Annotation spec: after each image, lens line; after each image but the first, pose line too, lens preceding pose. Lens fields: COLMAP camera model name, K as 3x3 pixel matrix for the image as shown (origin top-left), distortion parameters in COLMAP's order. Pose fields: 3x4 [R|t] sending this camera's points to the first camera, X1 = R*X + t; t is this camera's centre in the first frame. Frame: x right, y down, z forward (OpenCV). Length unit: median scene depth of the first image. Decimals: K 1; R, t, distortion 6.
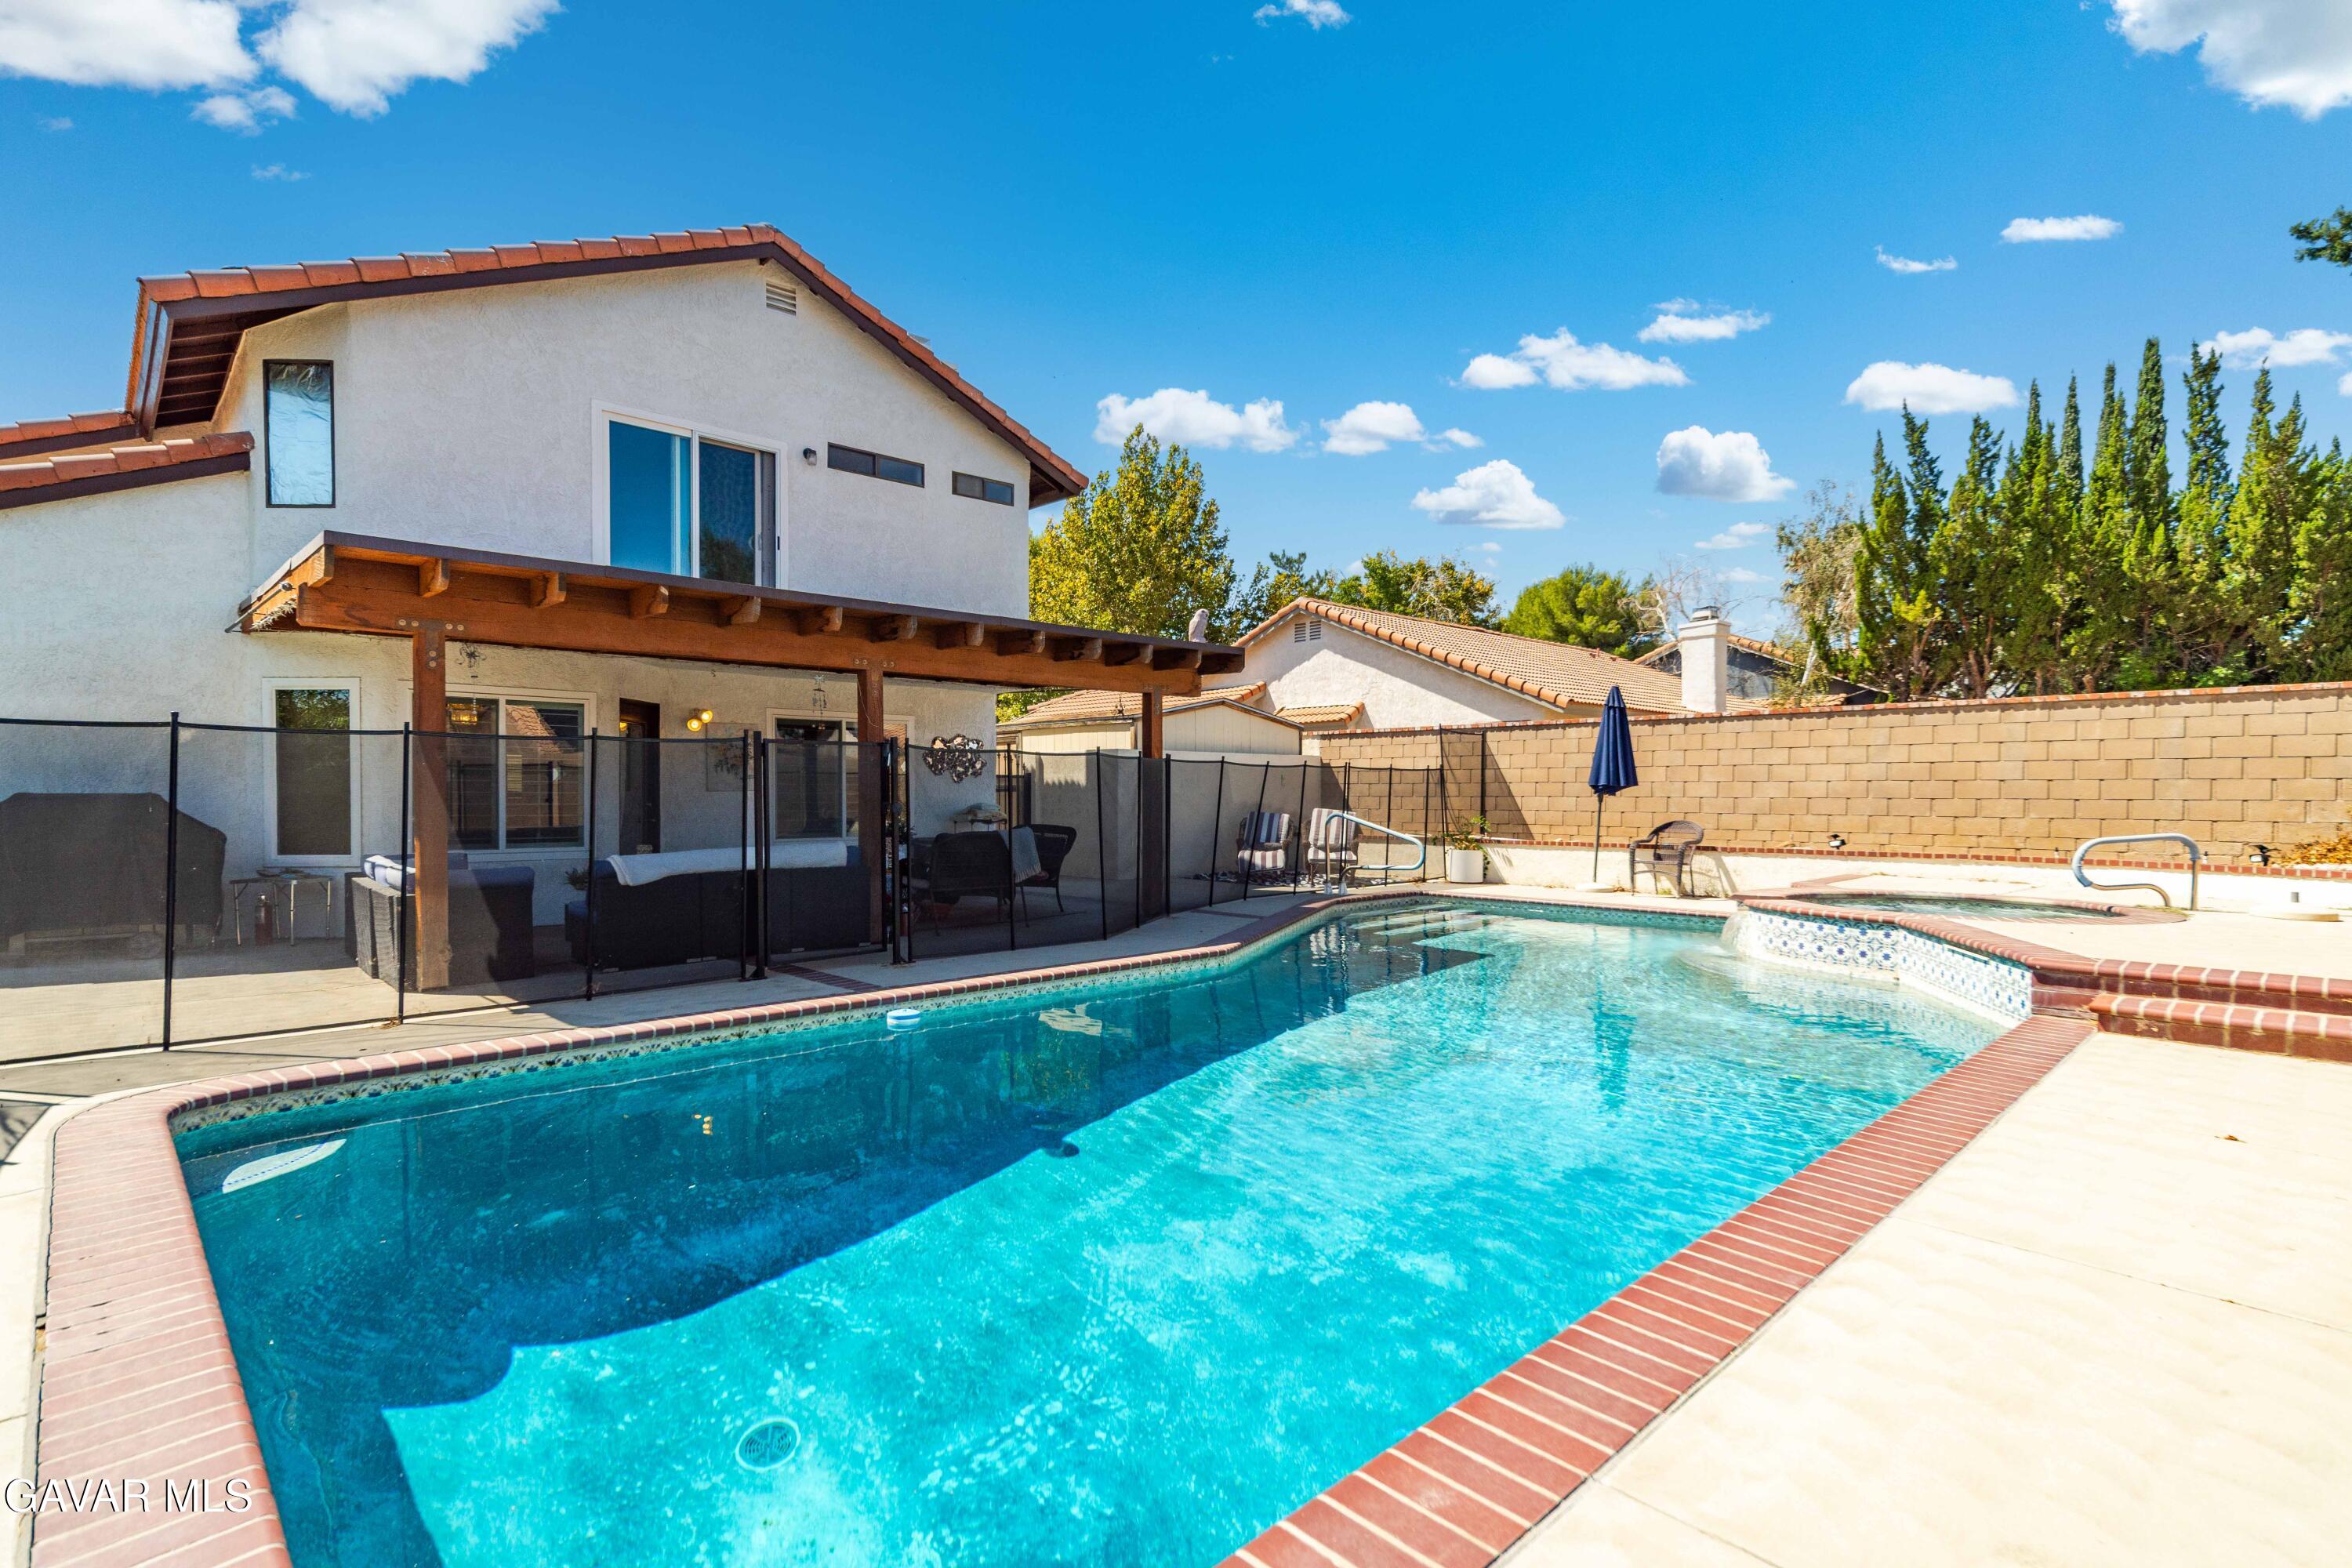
lens RADIAL K [[1143.8, 0, 1179.1], [0, 1143.8, 795.0], [0, 0, 1]] dist [0.010604, -0.000495]
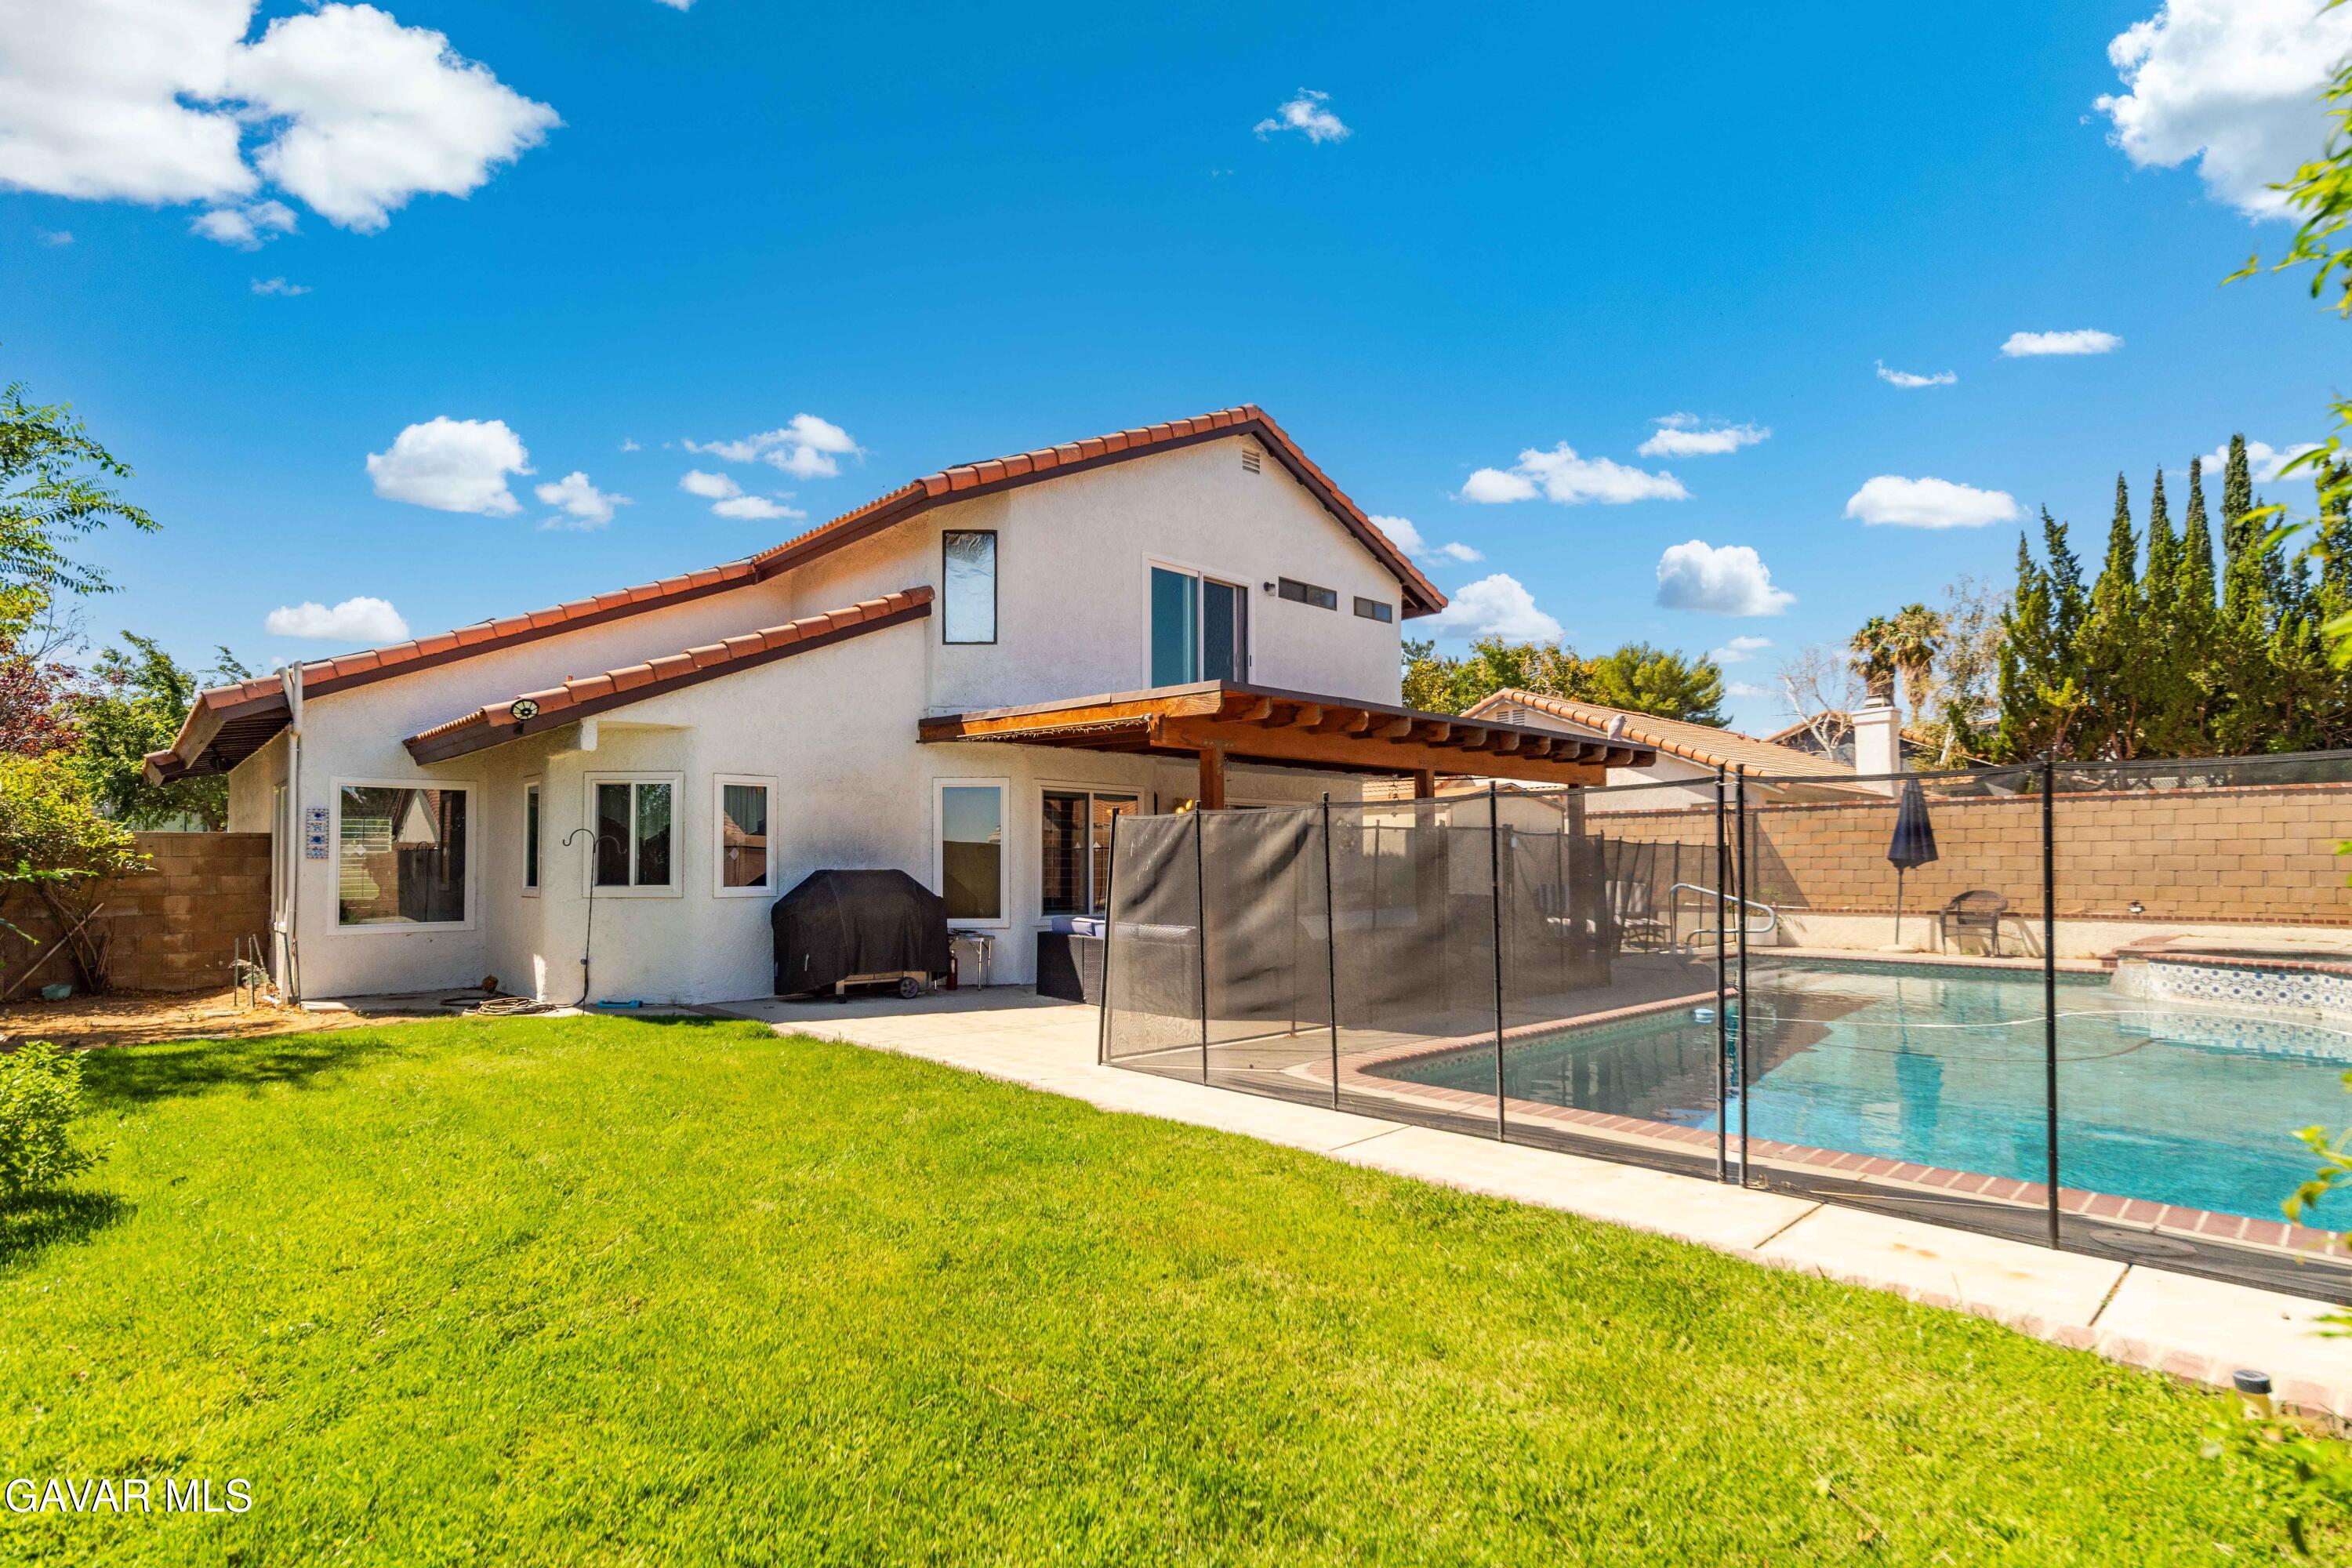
lens RADIAL K [[1139.4, 0, 1171.3], [0, 1139.4, 824.6], [0, 0, 1]] dist [0.001232, 0.004253]
pose [[0.999799, -0.003143, -0.019797, -0.192269], [0.002366, 0.999229, -0.039182, -0.000364], [0.019904, 0.039127, 0.999036, -0.091177]]
